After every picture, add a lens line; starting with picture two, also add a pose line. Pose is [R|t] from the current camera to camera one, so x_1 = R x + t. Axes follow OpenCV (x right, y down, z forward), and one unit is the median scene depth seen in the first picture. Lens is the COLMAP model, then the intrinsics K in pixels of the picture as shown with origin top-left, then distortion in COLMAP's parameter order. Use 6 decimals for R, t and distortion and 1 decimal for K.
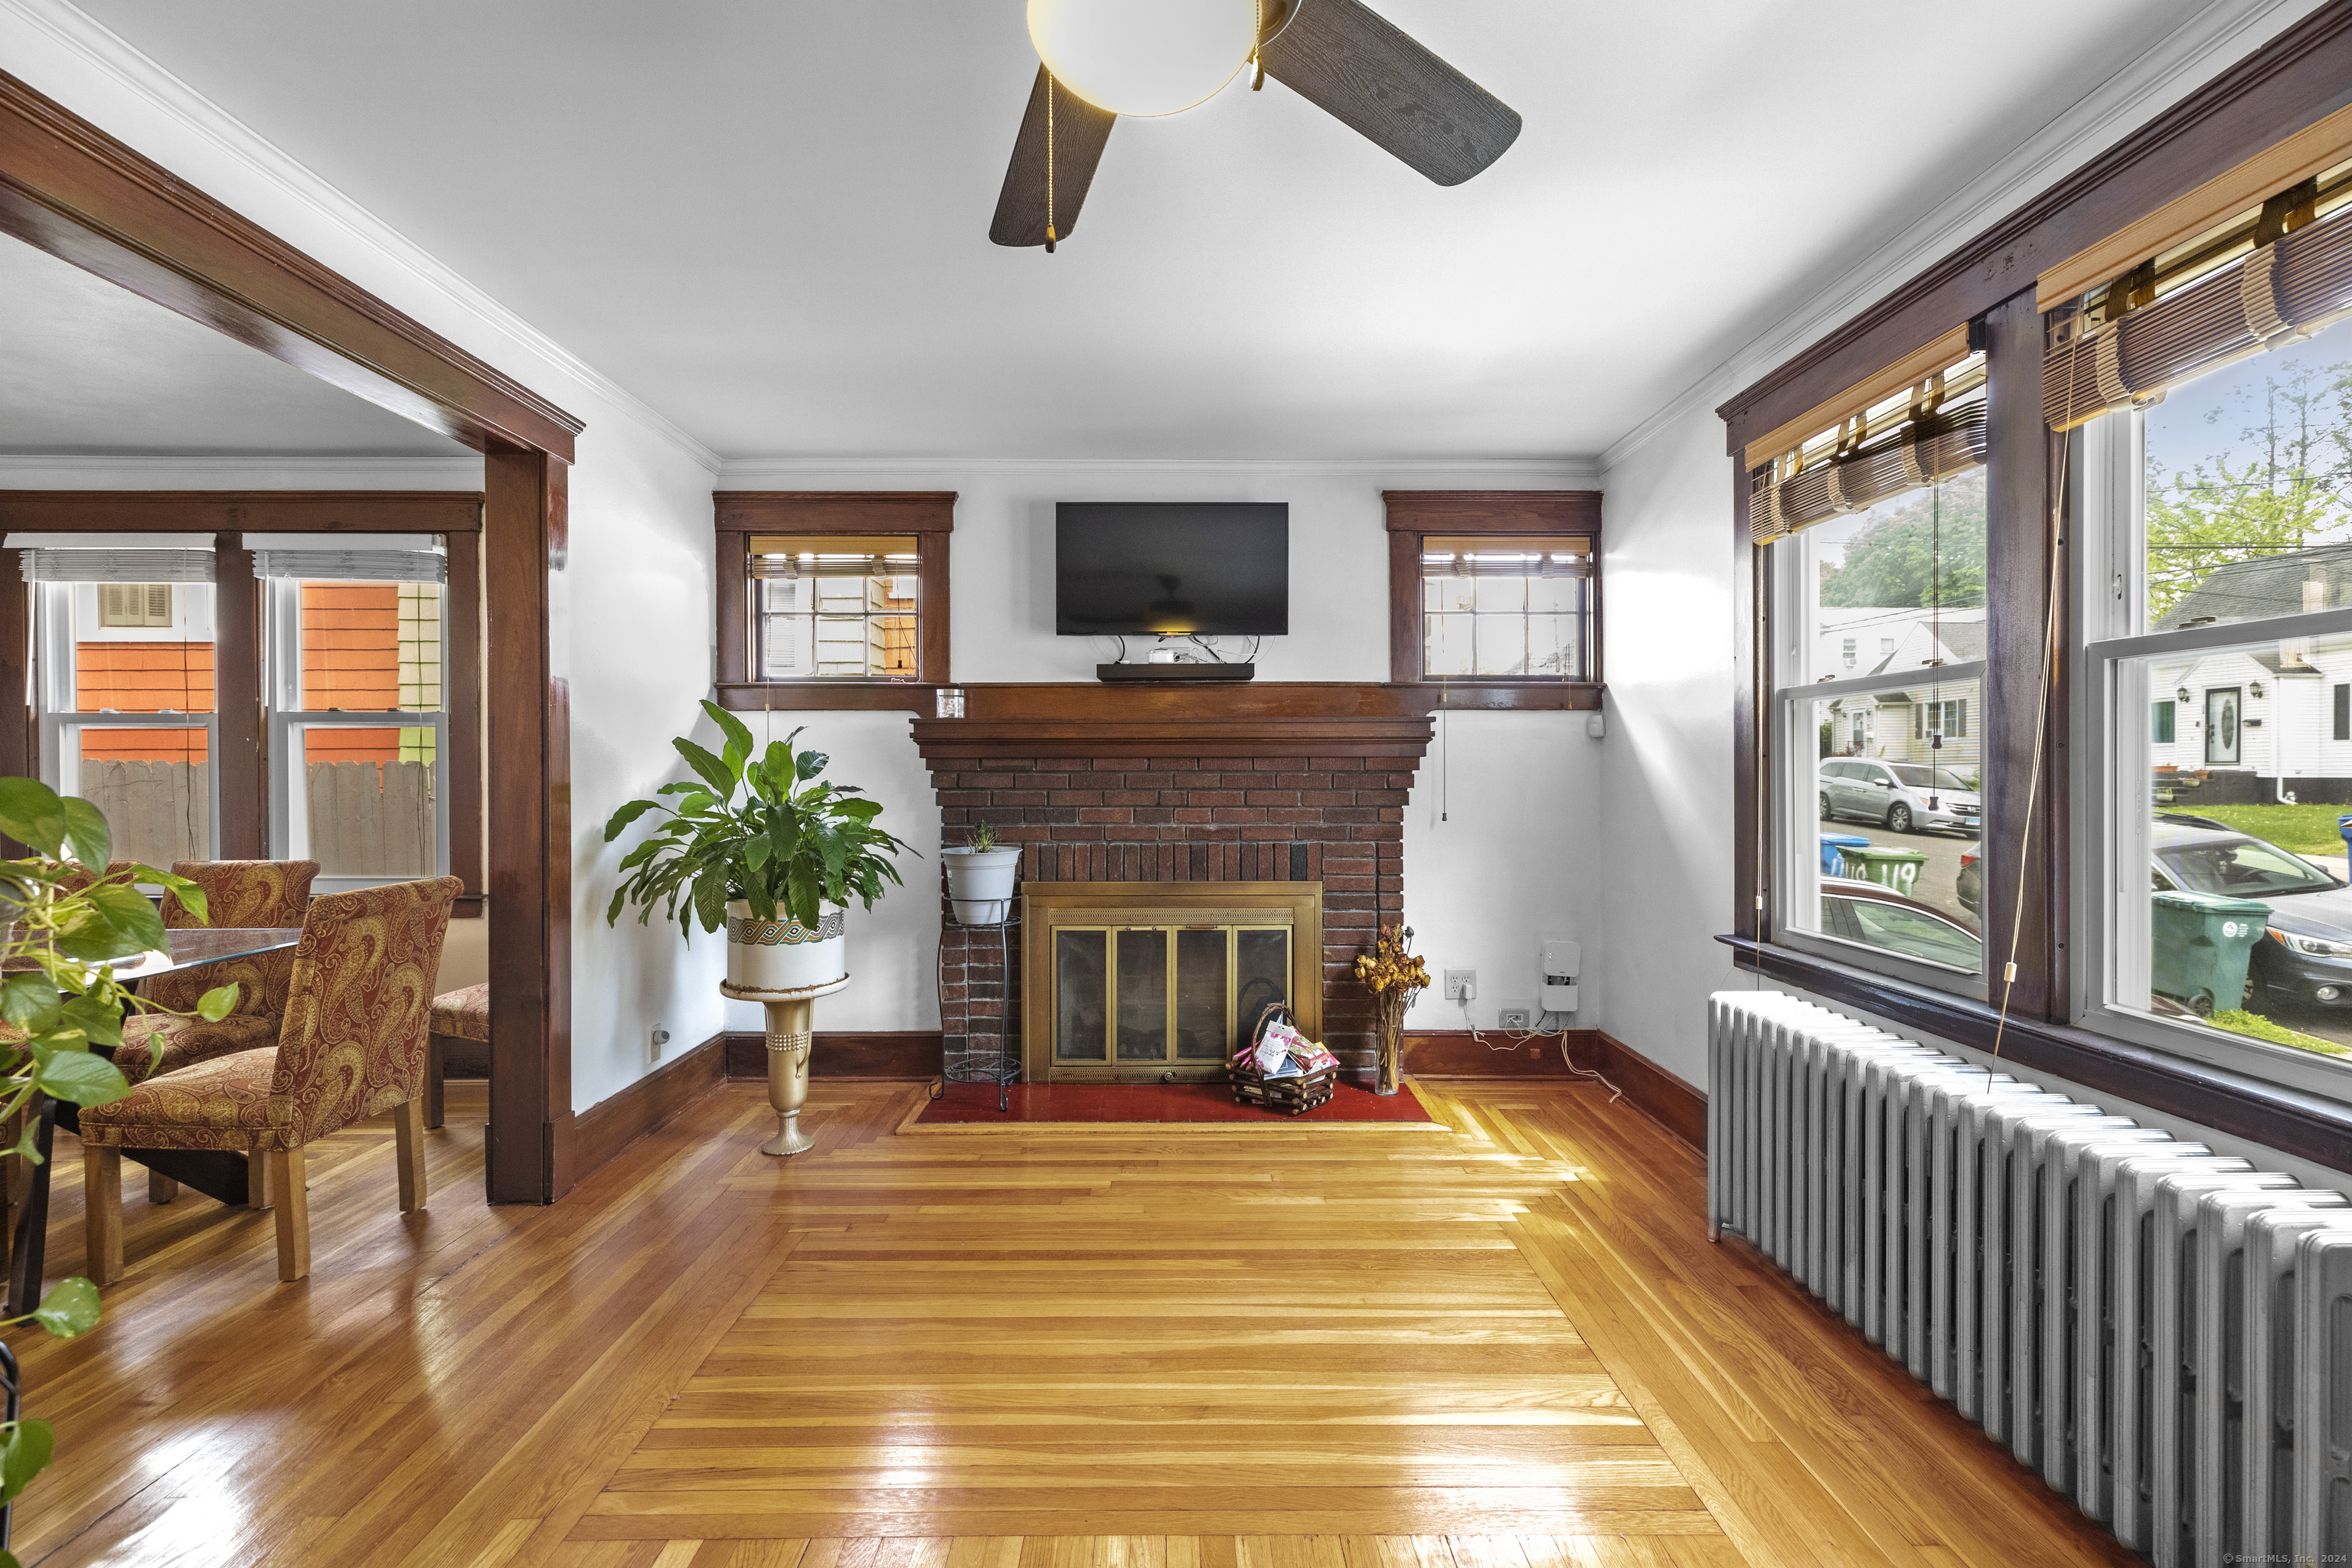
lens RADIAL K [[1047.5, 0, 1180.0], [0, 1047.5, 779.9], [0, 0, 1]] dist [0.004259, 0.000636]
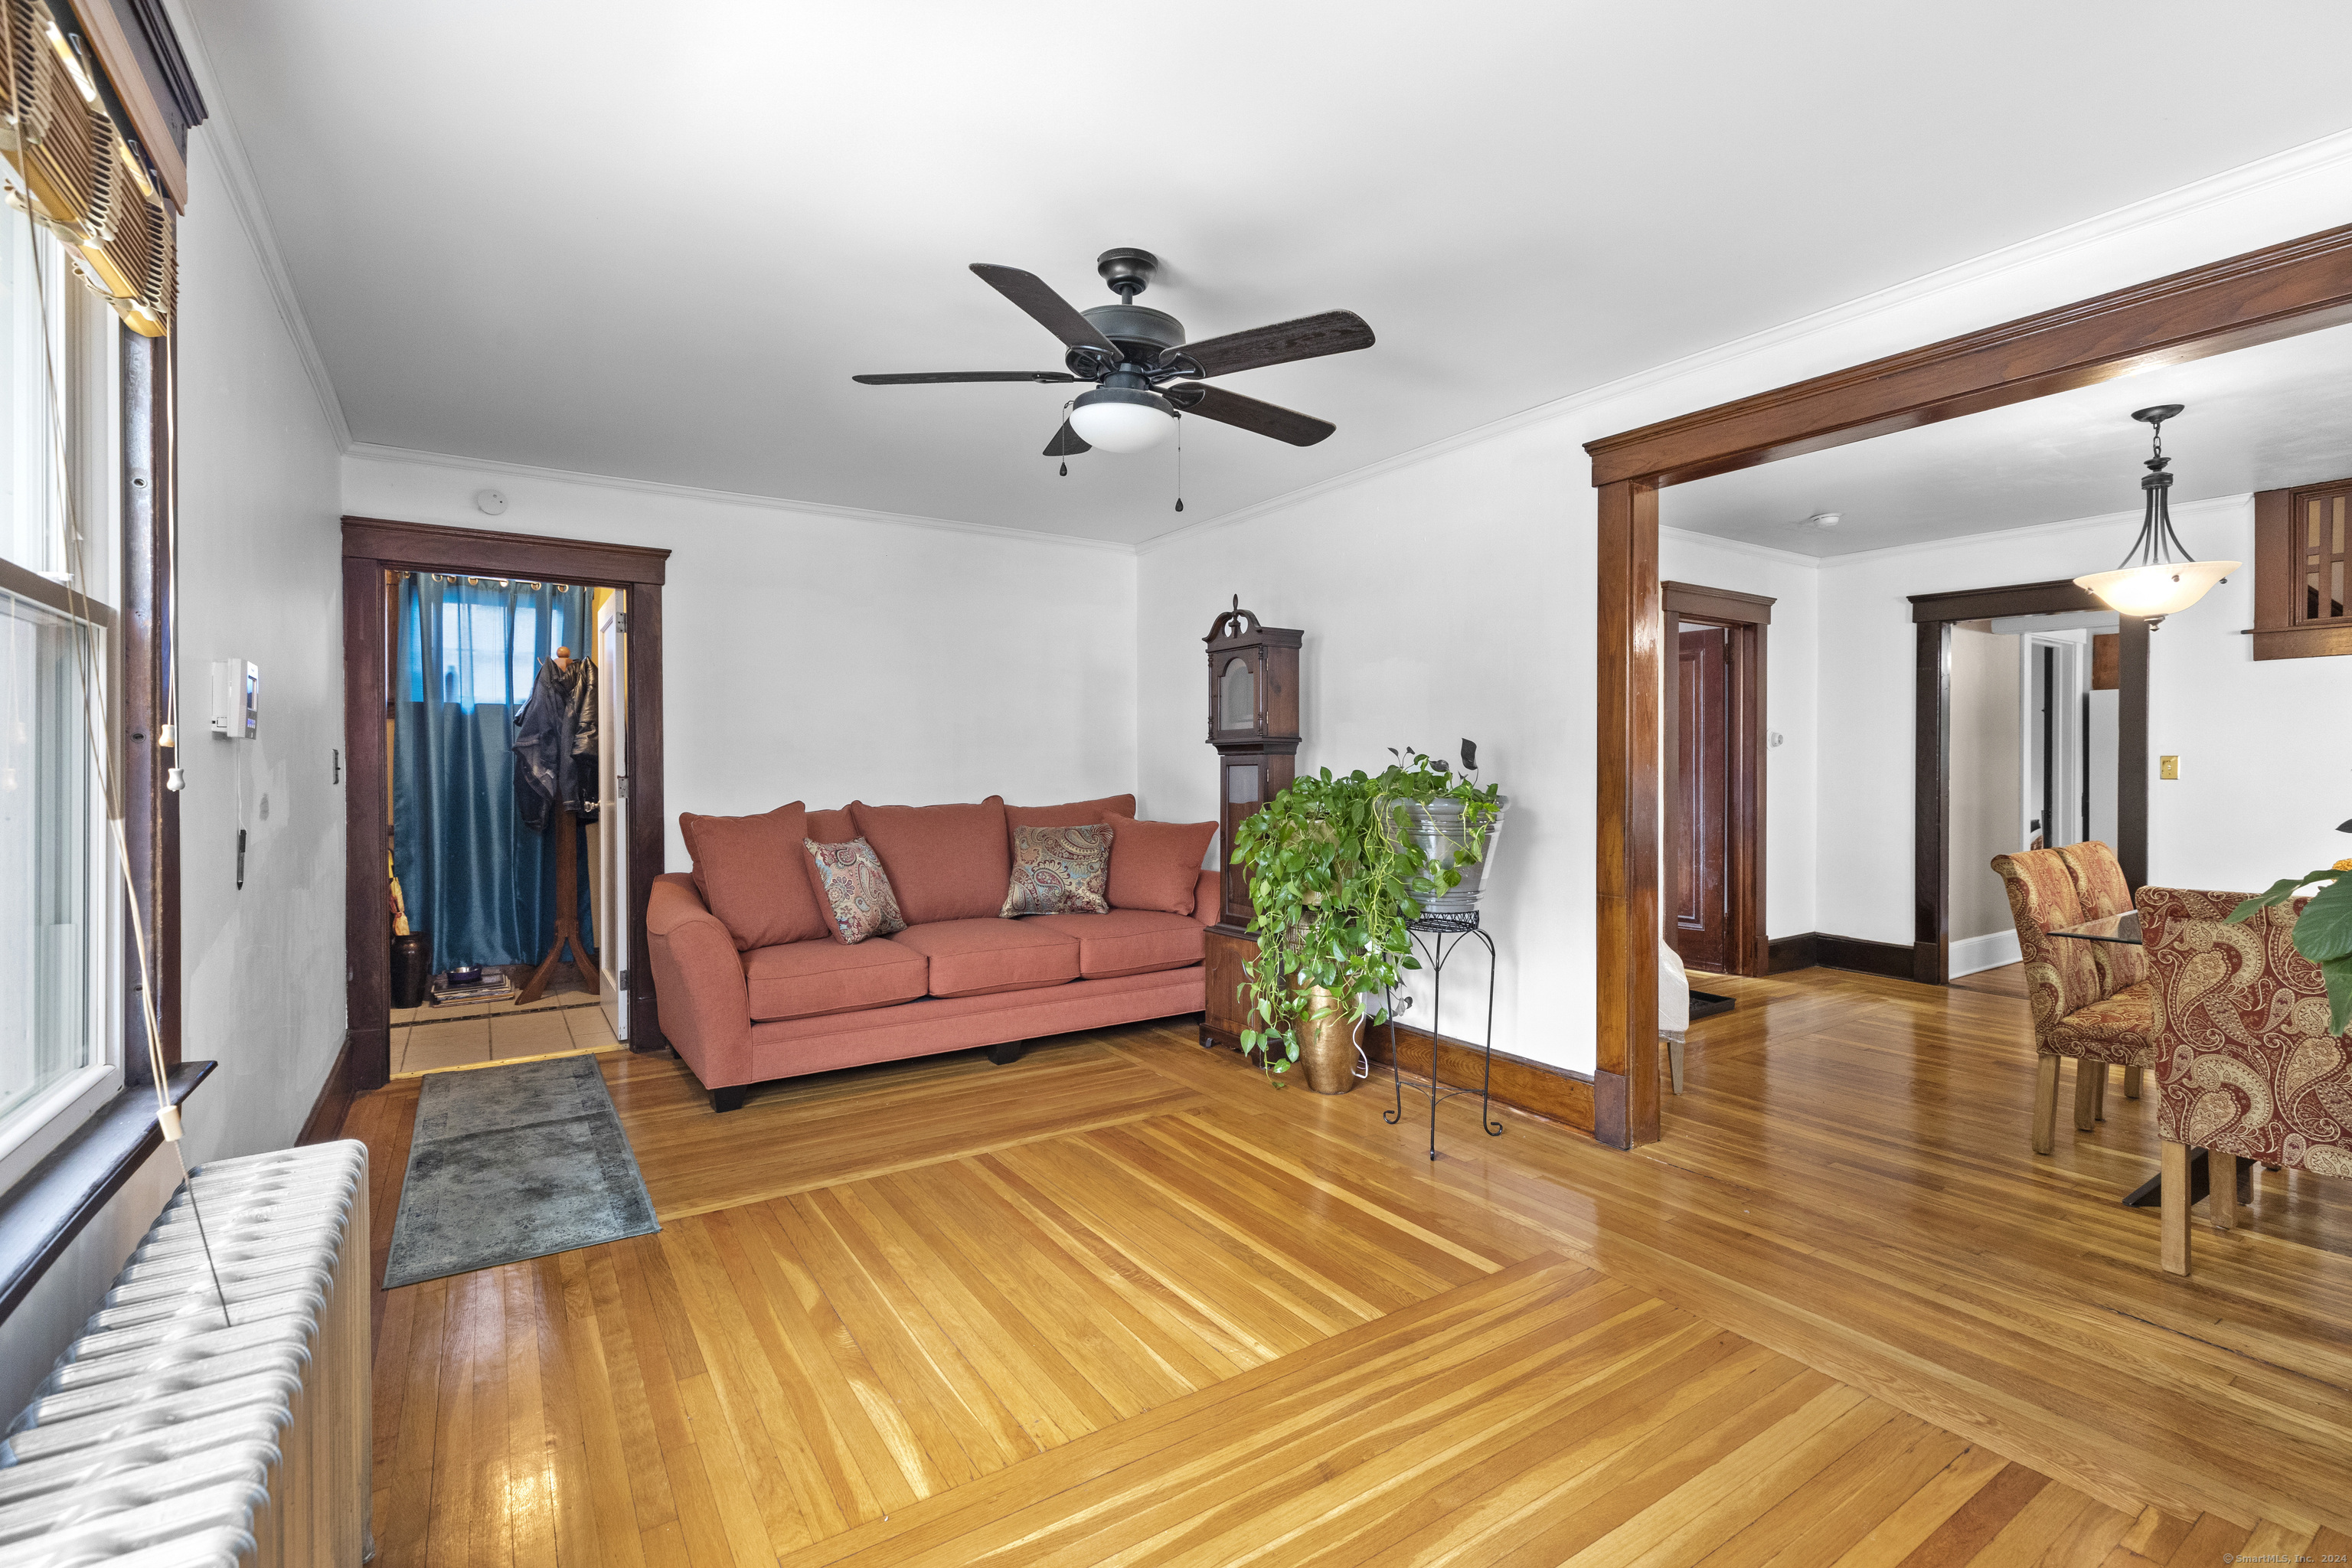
lens RADIAL K [[1051.1, 0, 1183.3], [0, 1051.1, 770.9], [0, 0, 1]] dist [0.001388, 0.000235]
pose [[-0.837007, 0.004879, -0.547170, 0.316765], [-0.001040, 0.999944, 0.010508, -0.005294], [0.547191, 0.009365, -0.836955, 0.868639]]
